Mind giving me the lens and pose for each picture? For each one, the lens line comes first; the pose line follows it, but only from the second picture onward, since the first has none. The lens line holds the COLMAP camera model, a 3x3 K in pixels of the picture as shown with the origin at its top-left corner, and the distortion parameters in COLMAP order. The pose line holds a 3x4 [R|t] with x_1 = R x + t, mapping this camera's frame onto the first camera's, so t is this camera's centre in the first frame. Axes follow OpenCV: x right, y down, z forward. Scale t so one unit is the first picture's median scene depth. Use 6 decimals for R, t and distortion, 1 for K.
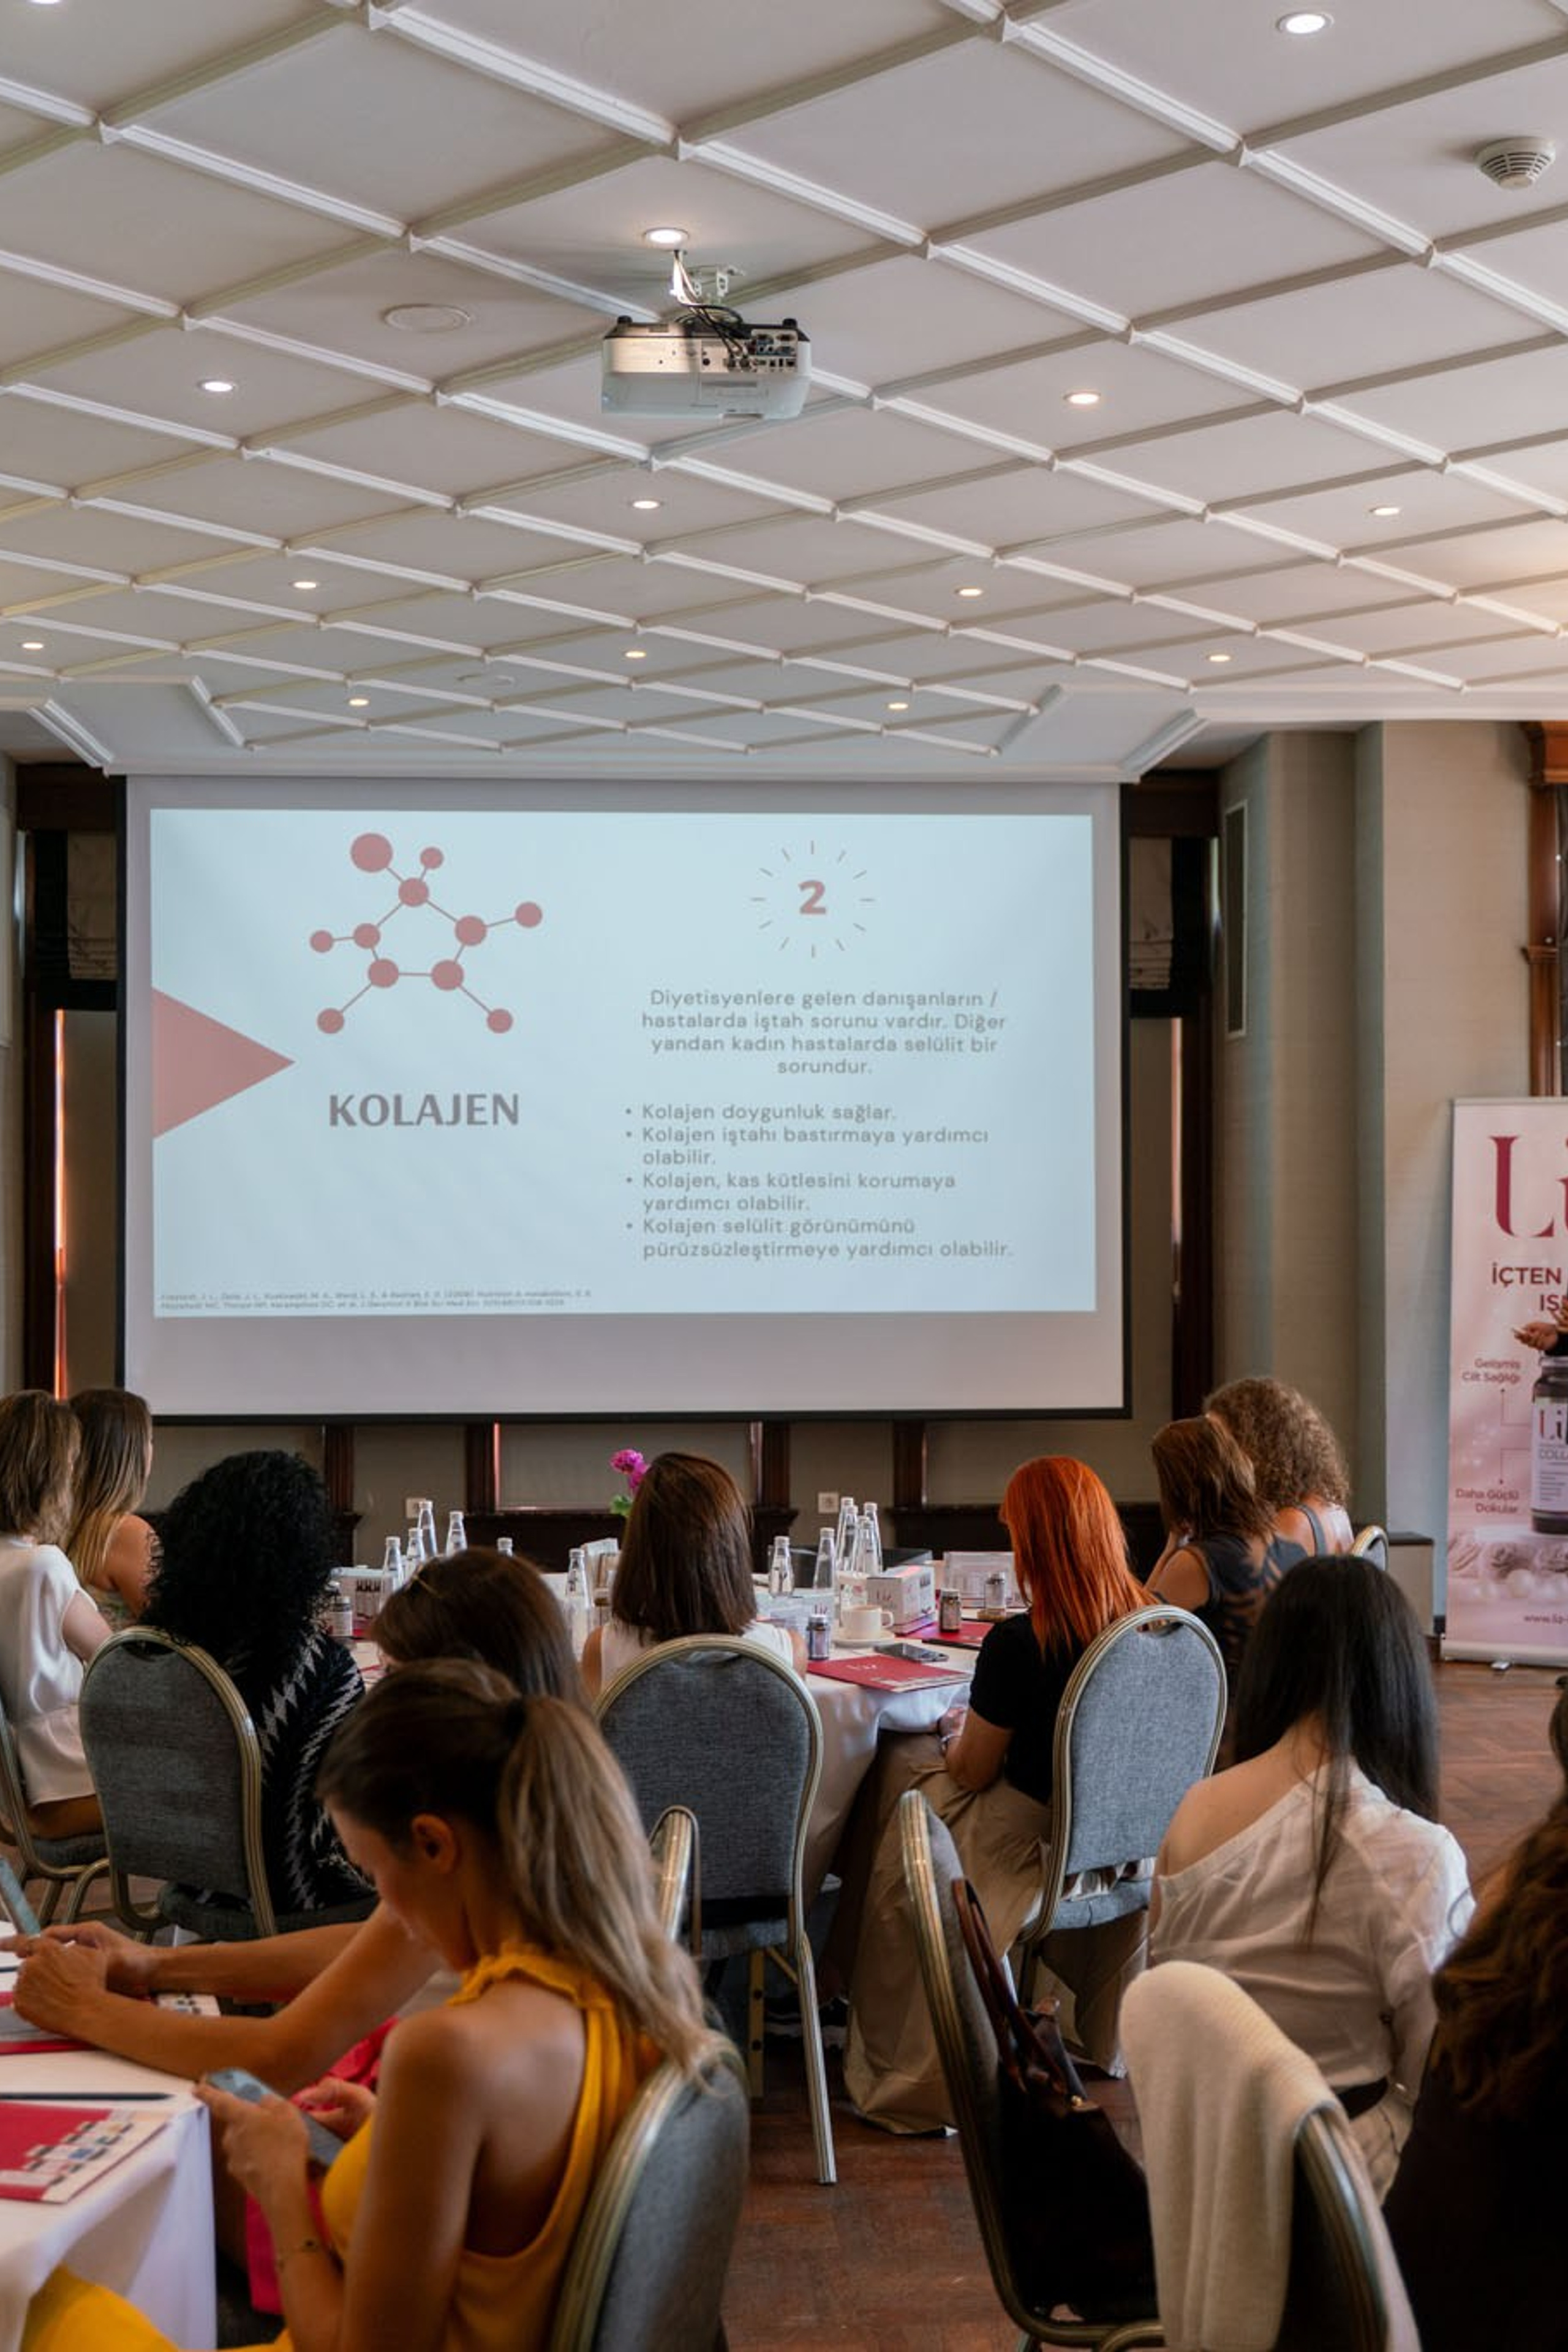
lens RADIAL K [[2508.8, 0, 874.9], [0, 2508.8, 1197.2], [0, 0, 1]] dist [-0.027460, 0.000000]
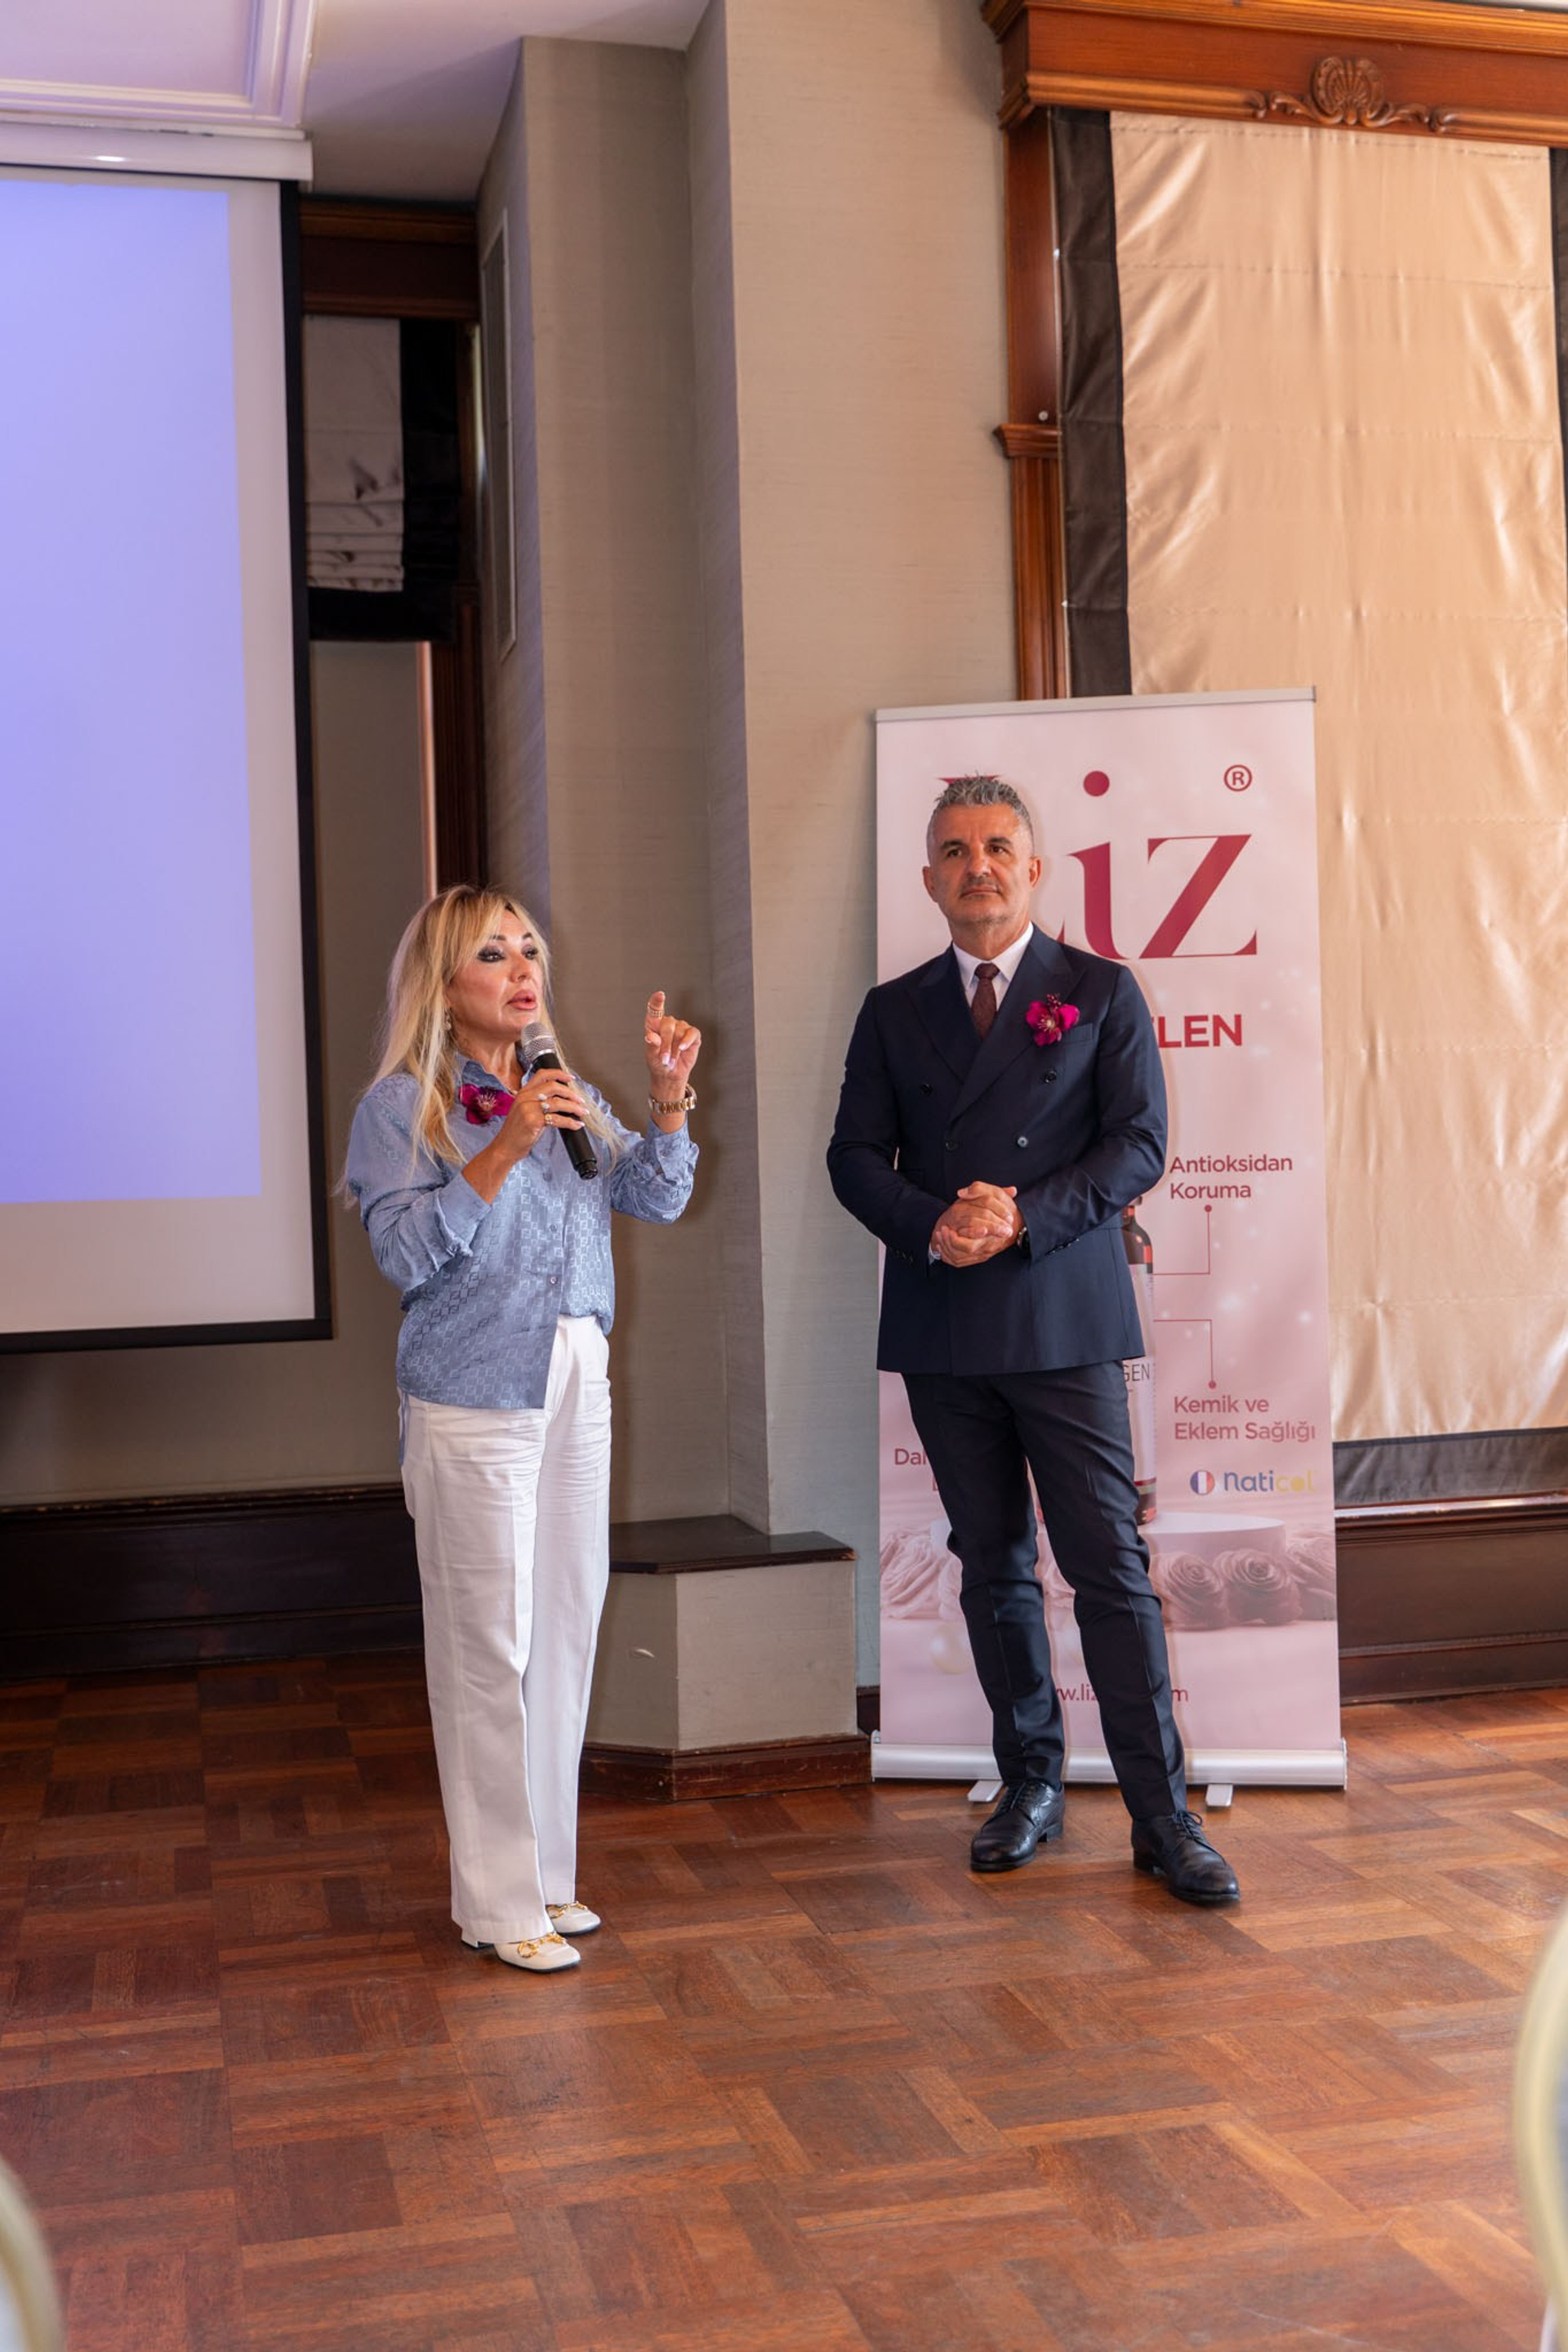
lens RADIAL K [[2493.1, 0, 794.3], [0, 2493.1, 1185.9], [0, 0, 1]] dist [-0.004341, 0.000000]
pose [[0.986843, -0.029907, 0.158889, 0.132150], [0.025750, 0.999272, 0.028159, 0.047378], [-0.159615, -0.023698, 0.986895, 0.497662]]
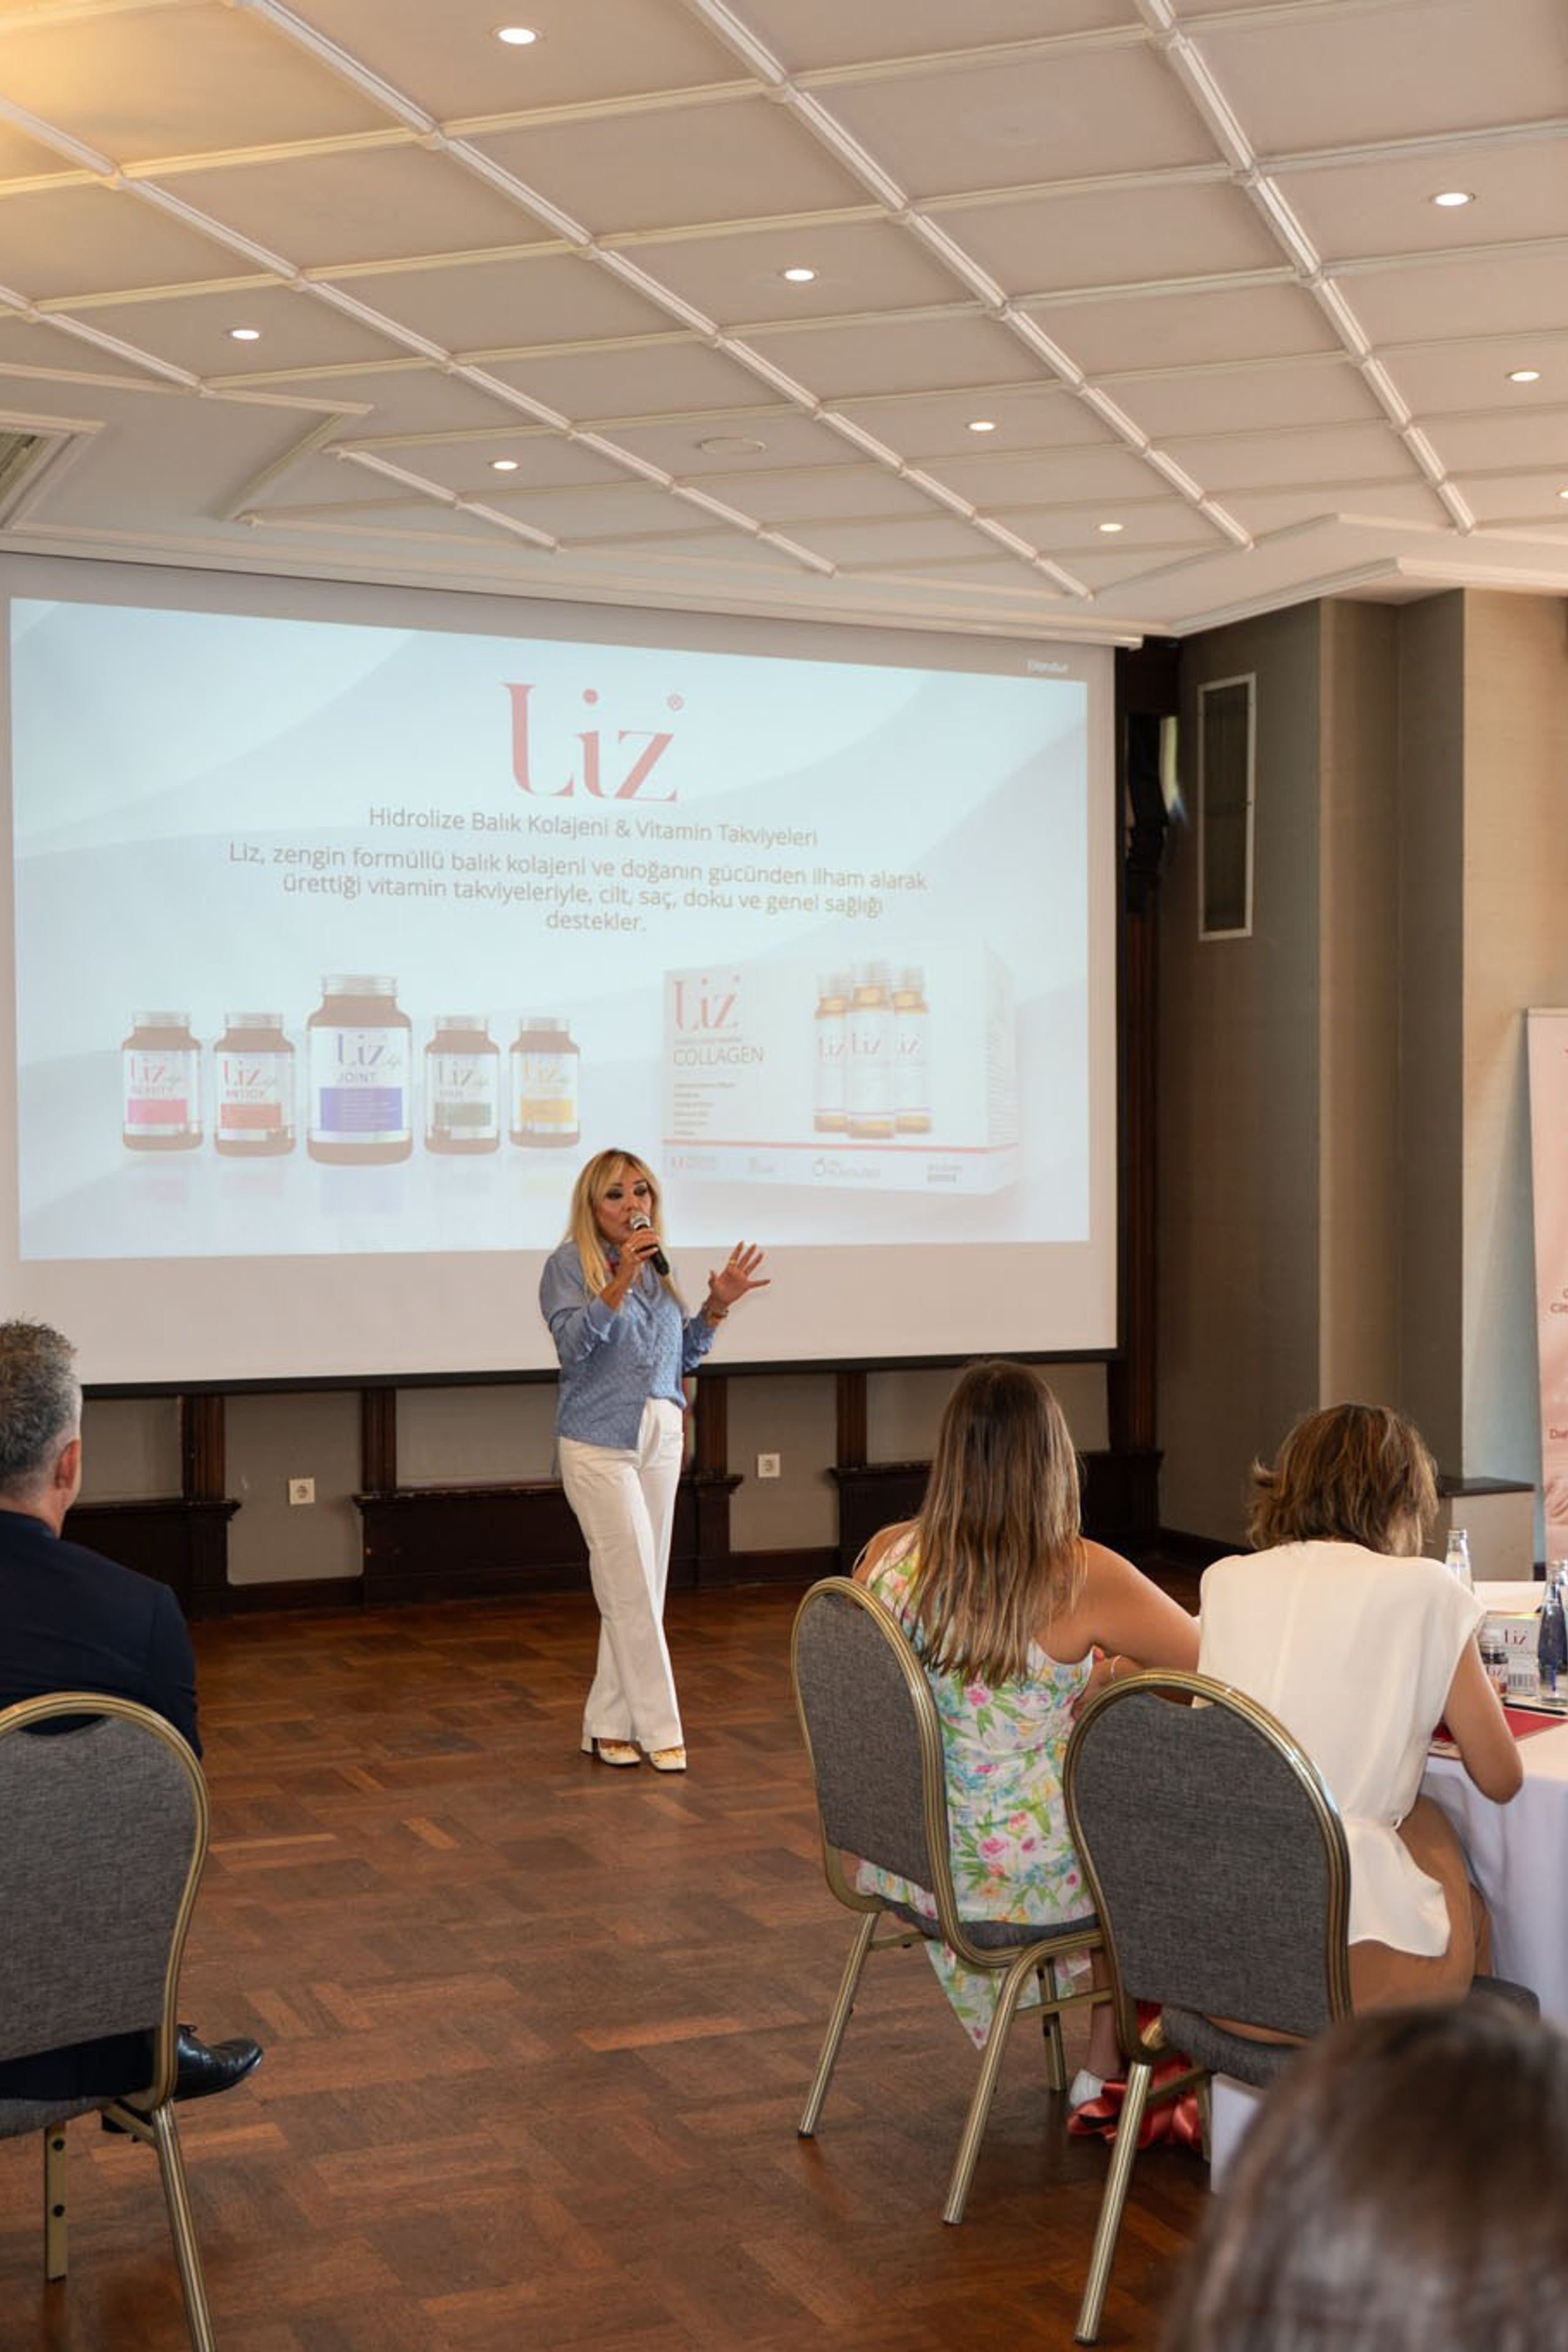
lens RADIAL K [[2508.8, 0, 795.2], [0, 2508.8, 1185.4], [0, 0, 1]] dist [-0.027460, 0.000000]
pose [[0.946029, -0.004546, 0.324050, -0.336721], [-0.003531, 0.999698, 0.024332, 0.004532], [-0.324063, -0.024163, 0.945727, 0.216618]]
